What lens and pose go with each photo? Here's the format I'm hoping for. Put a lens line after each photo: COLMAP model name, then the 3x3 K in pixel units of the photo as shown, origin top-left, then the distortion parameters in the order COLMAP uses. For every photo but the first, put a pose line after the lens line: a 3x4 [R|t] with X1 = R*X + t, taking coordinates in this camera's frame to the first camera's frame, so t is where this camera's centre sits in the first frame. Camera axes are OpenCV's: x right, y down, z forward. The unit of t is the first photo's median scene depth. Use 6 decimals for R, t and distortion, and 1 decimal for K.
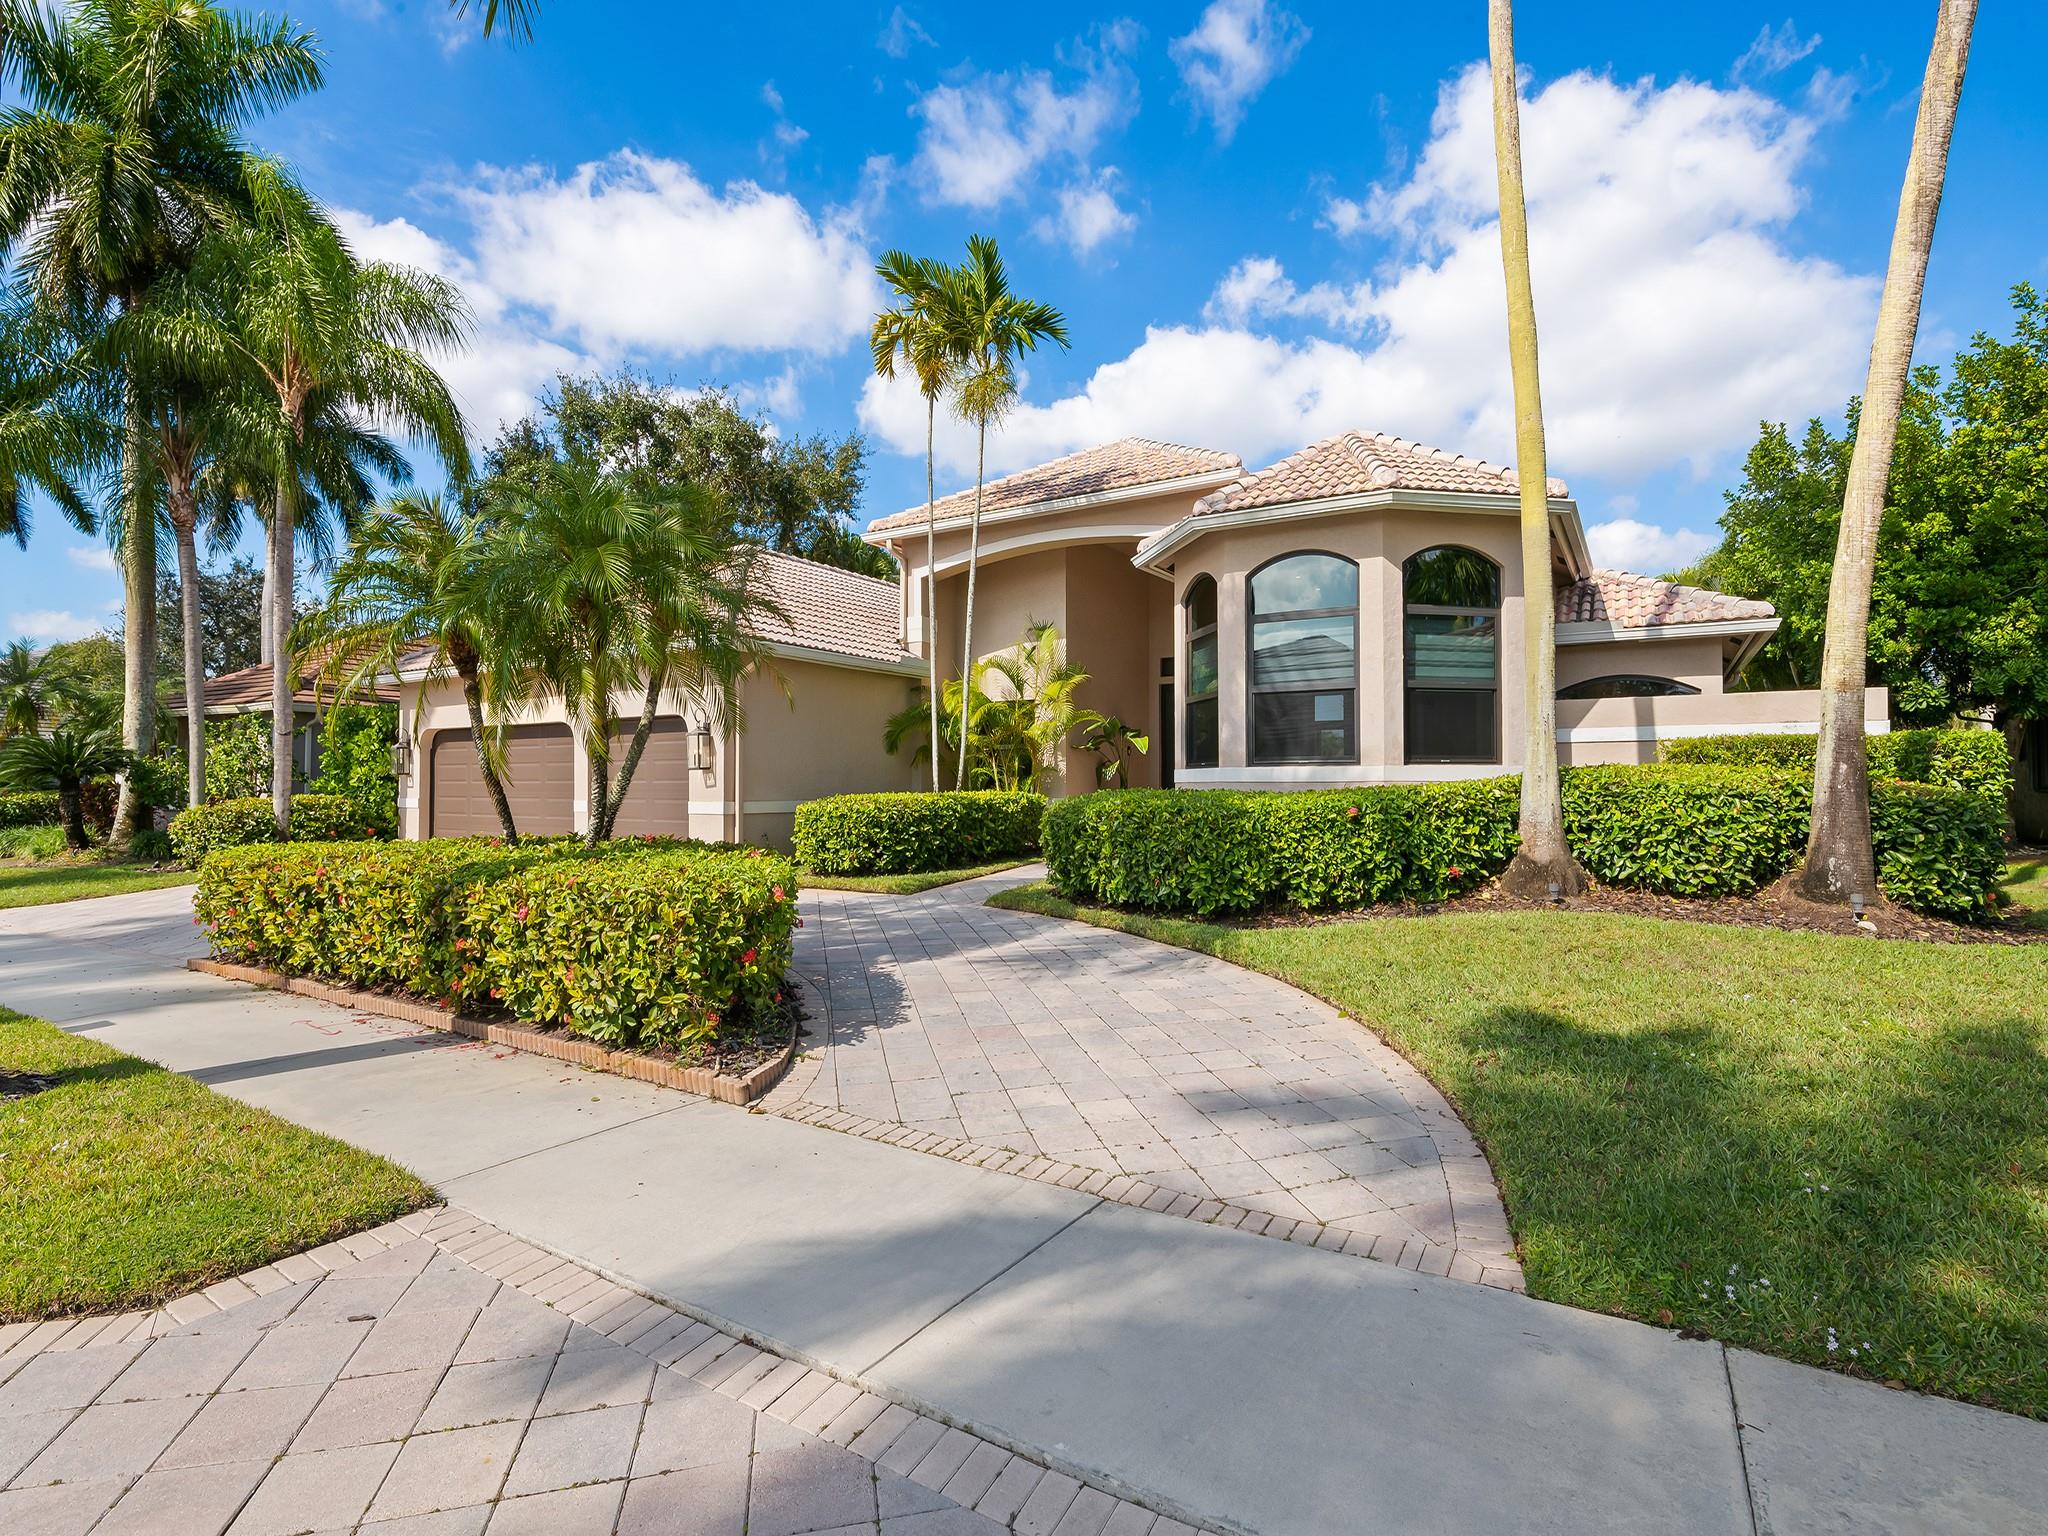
lens RADIAL K [[1012.6, 0, 1031.0], [0, 1012.6, 760.9], [0, 0, 1]] dist [0.016481, -0.009102]
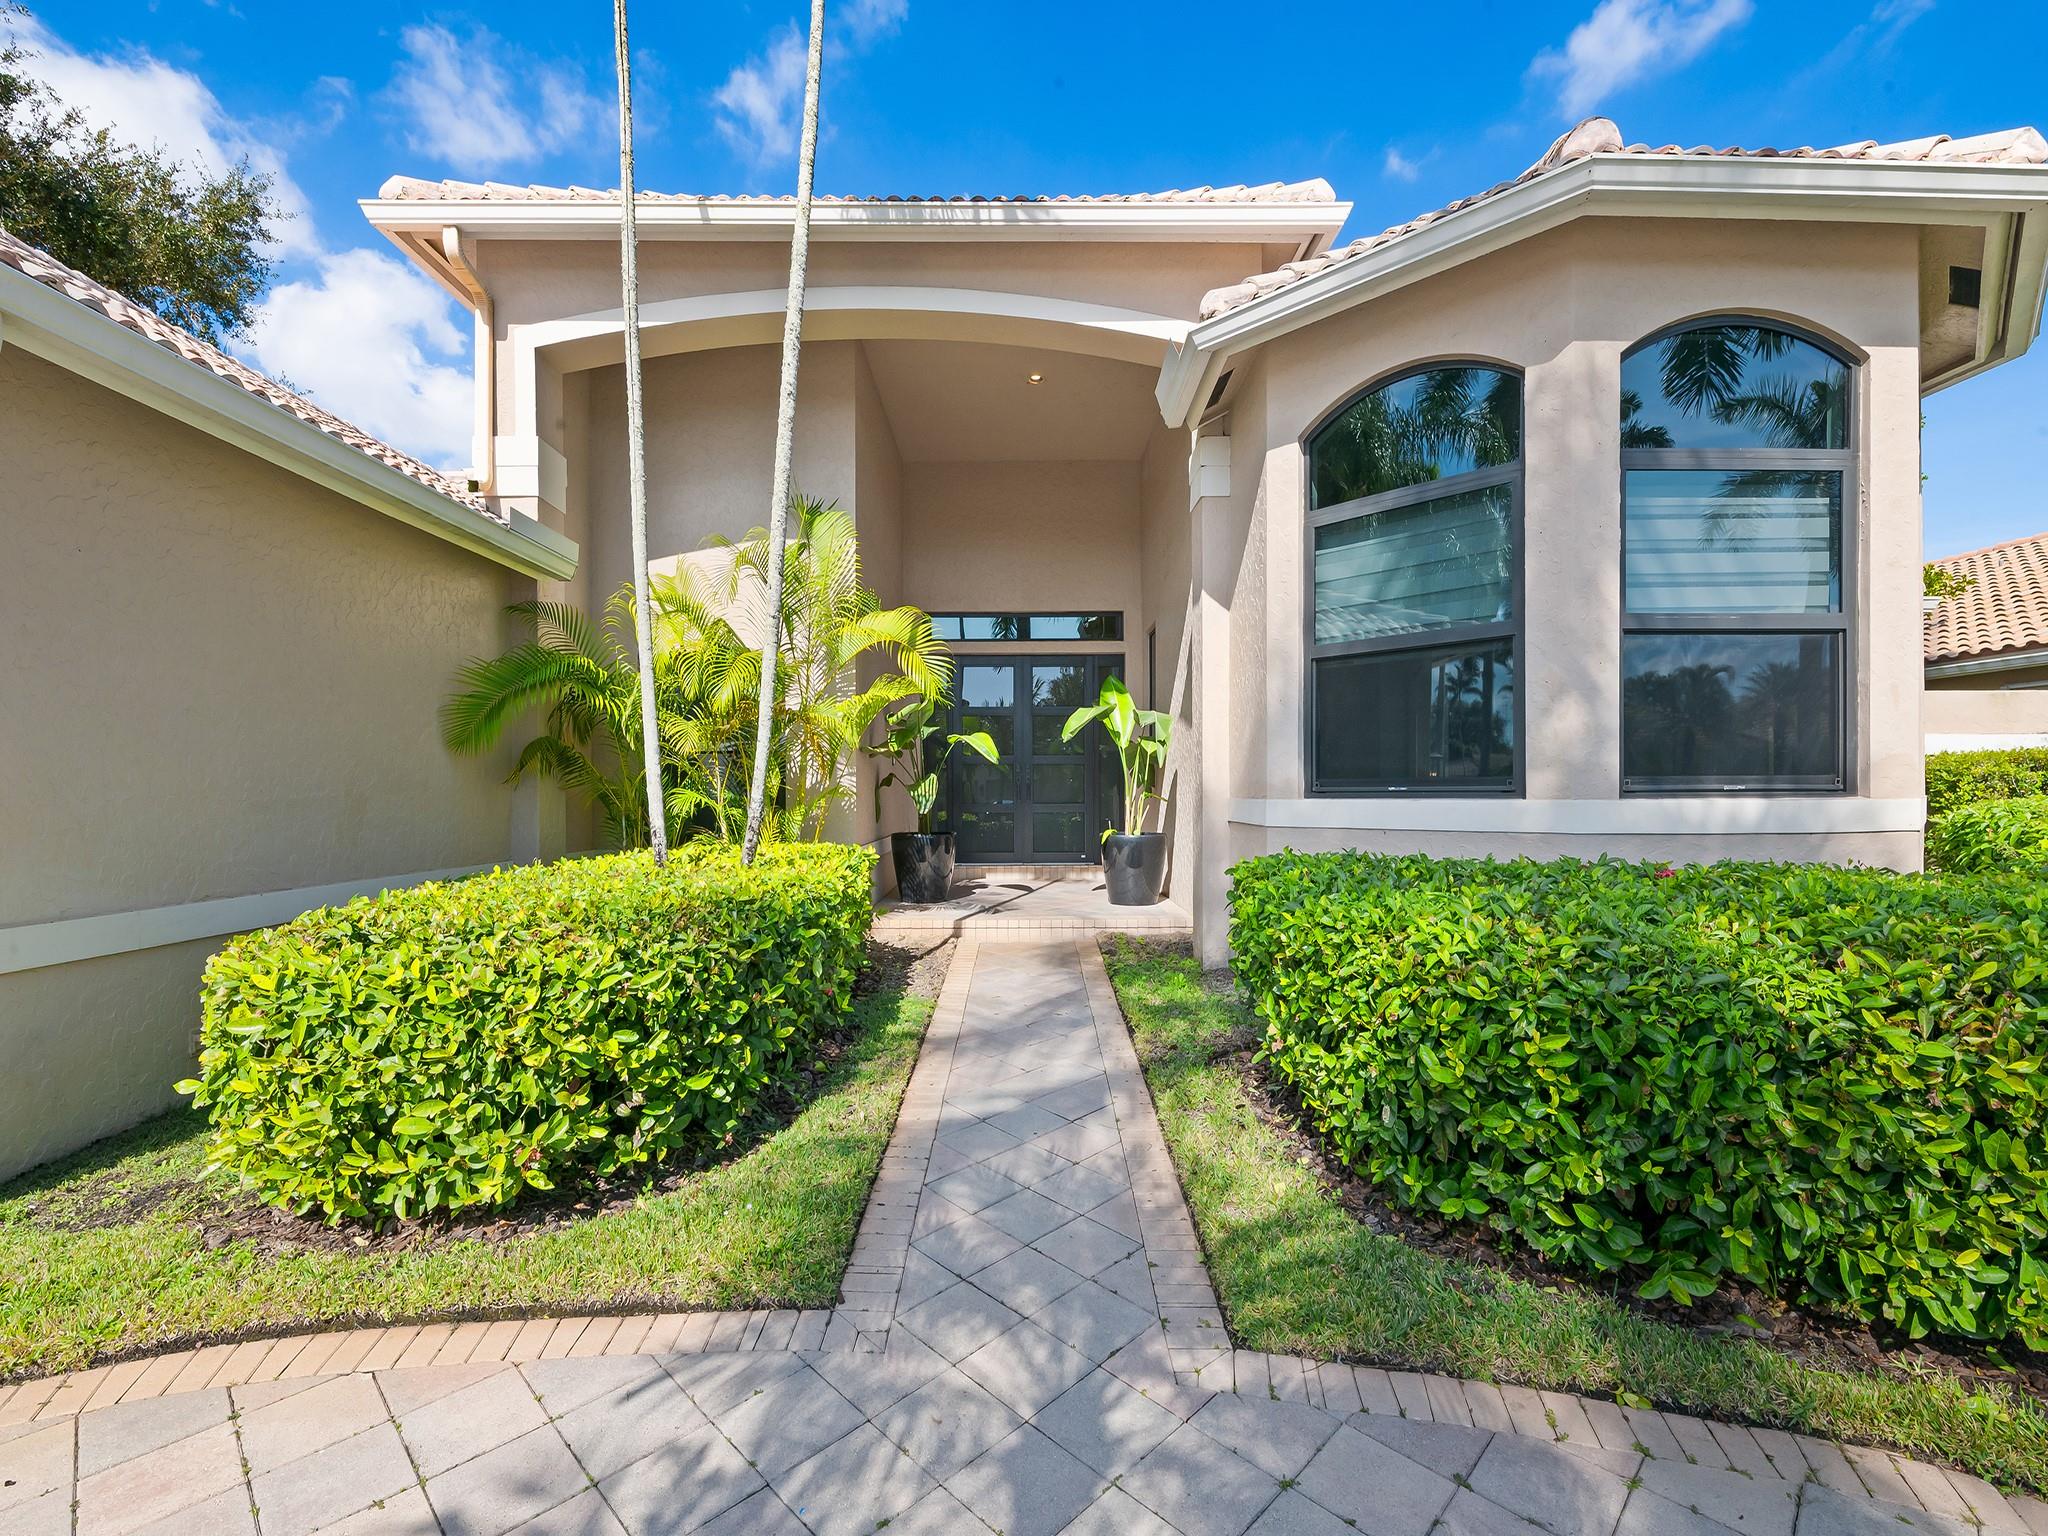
lens RADIAL K [[911.3, 0, 1033.2], [0, 911.3, 756.7], [0, 0, 1]] dist [0.000996, 0.000274]
pose [[0.835141, -0.003399, 0.550025, -0.167835], [-0.002194, 0.999952, 0.009510, -0.008914], [-0.550032, -0.009149, 0.835094, 0.631089]]
